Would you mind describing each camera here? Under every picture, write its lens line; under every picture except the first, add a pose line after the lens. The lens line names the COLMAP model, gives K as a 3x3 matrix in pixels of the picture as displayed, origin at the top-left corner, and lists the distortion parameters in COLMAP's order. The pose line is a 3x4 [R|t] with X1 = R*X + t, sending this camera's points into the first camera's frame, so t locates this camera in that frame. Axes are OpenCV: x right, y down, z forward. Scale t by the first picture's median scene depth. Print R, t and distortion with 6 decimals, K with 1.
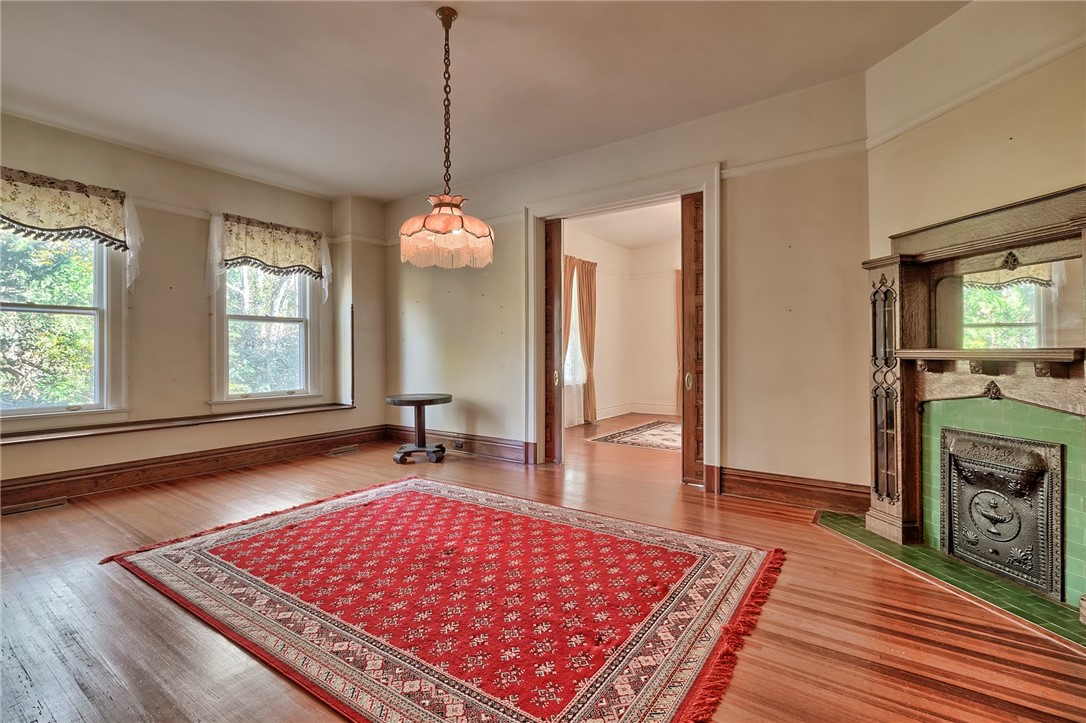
lens RADIAL K [[499.2, 0, 541.1], [0, 499.2, 355.3], [0, 0, 1]] dist [0.001857, -0.000474]
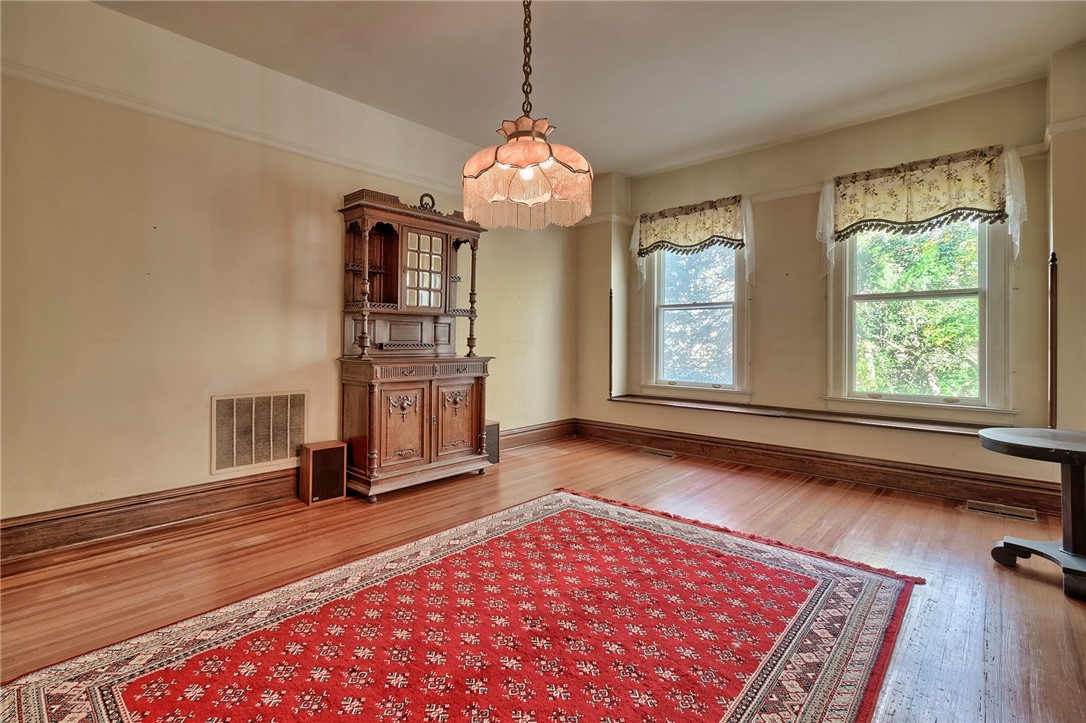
lens RADIAL K [[499.2, 0, 526.2], [0, 499.2, 340.9], [0, 0, 1]] dist [0.001857, -0.000474]
pose [[-0.140153, 0.004729, -0.990119, 0.332498], [-0.008028, 0.999950, 0.005913, -0.007112], [0.990097, 0.008777, -0.140108, 0.699590]]
